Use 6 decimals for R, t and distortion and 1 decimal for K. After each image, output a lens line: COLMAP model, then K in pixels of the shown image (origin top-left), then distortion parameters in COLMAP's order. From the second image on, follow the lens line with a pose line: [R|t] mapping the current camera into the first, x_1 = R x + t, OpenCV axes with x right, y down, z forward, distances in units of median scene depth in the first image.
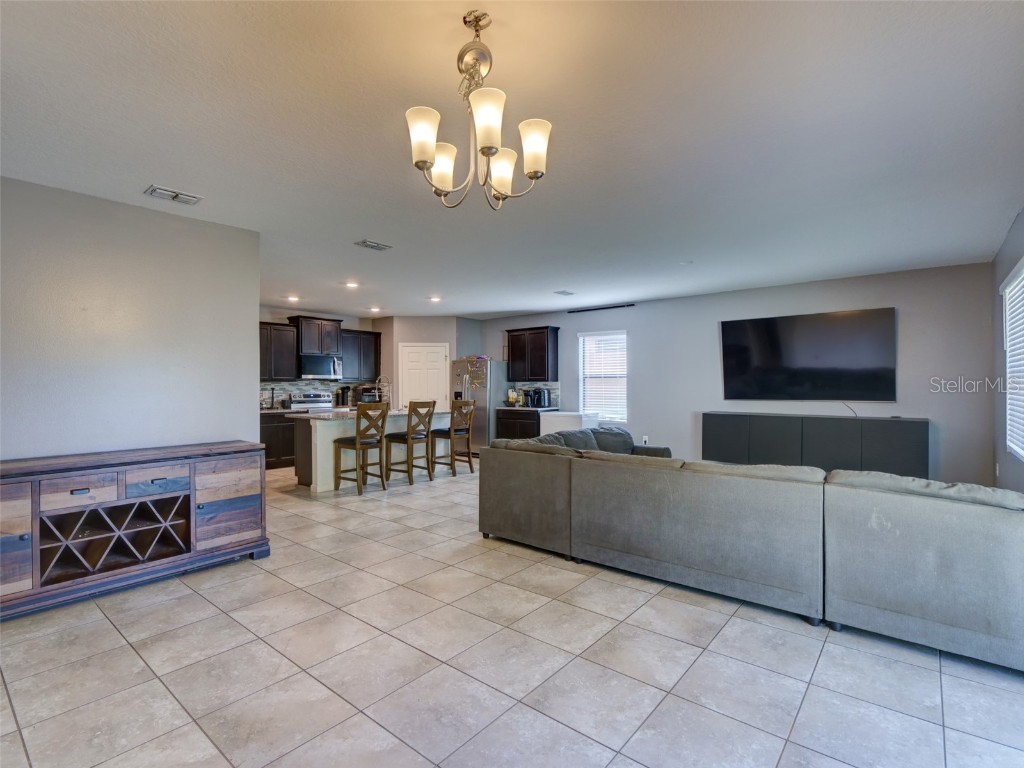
lens RADIAL K [[503.4, 0, 512.9], [0, 503.4, 382.2], [0, 0, 1]] dist [-0.016437, 0.002898]
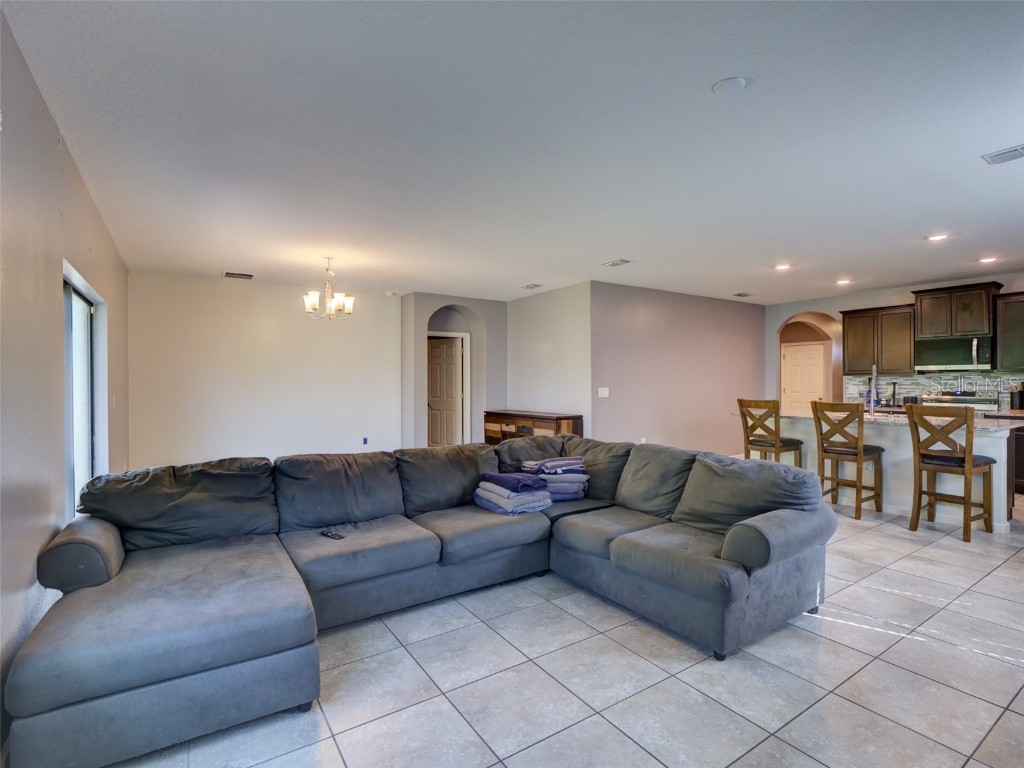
lens RADIAL K [[503.4, 0, 491.2], [0, 503.4, 380.3], [0, 0, 1]] dist [-0.016437, 0.002898]
pose [[-0.300059, 0.003436, -0.953915, 0.486674], [0.009365, 0.999956, 0.000656, 0.001131], [0.953875, -0.008737, -0.300078, 0.556953]]
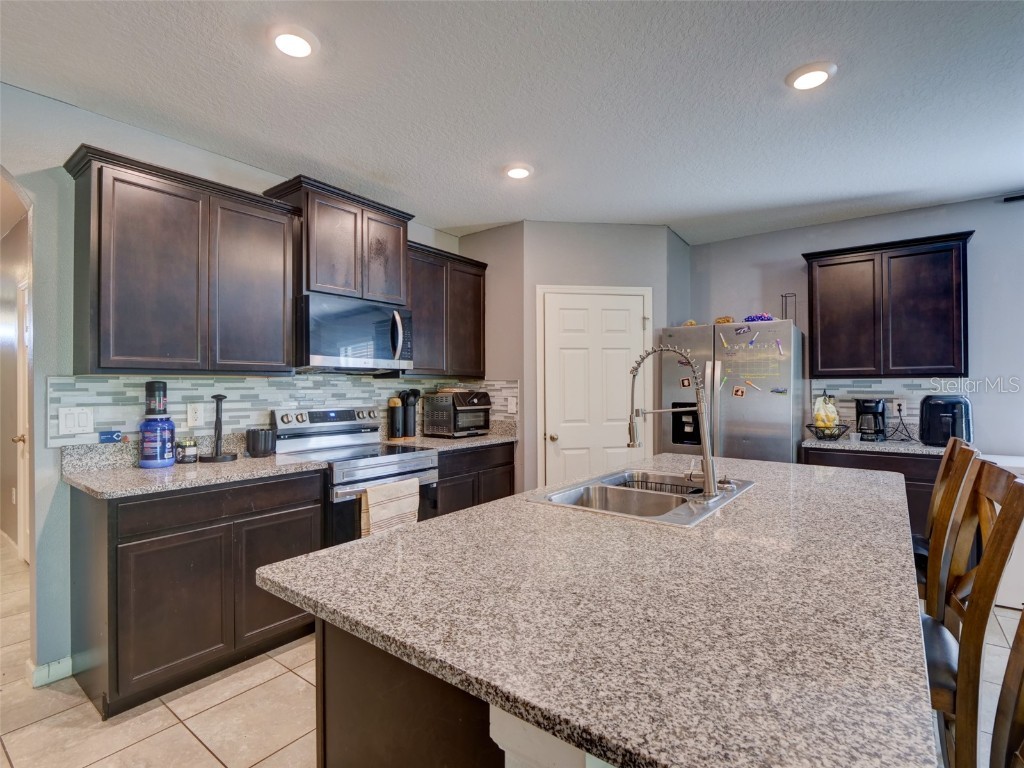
lens RADIAL K [[503.4, 0, 509.6], [0, 503.4, 386.6], [0, 0, 1]] dist [-0.016437, 0.002898]
pose [[0.999226, 0.002062, 0.039292, -0.279931], [-0.002283, 0.999982, 0.005589, 0.003627], [-0.039280, -0.005674, 0.999212, 0.617156]]
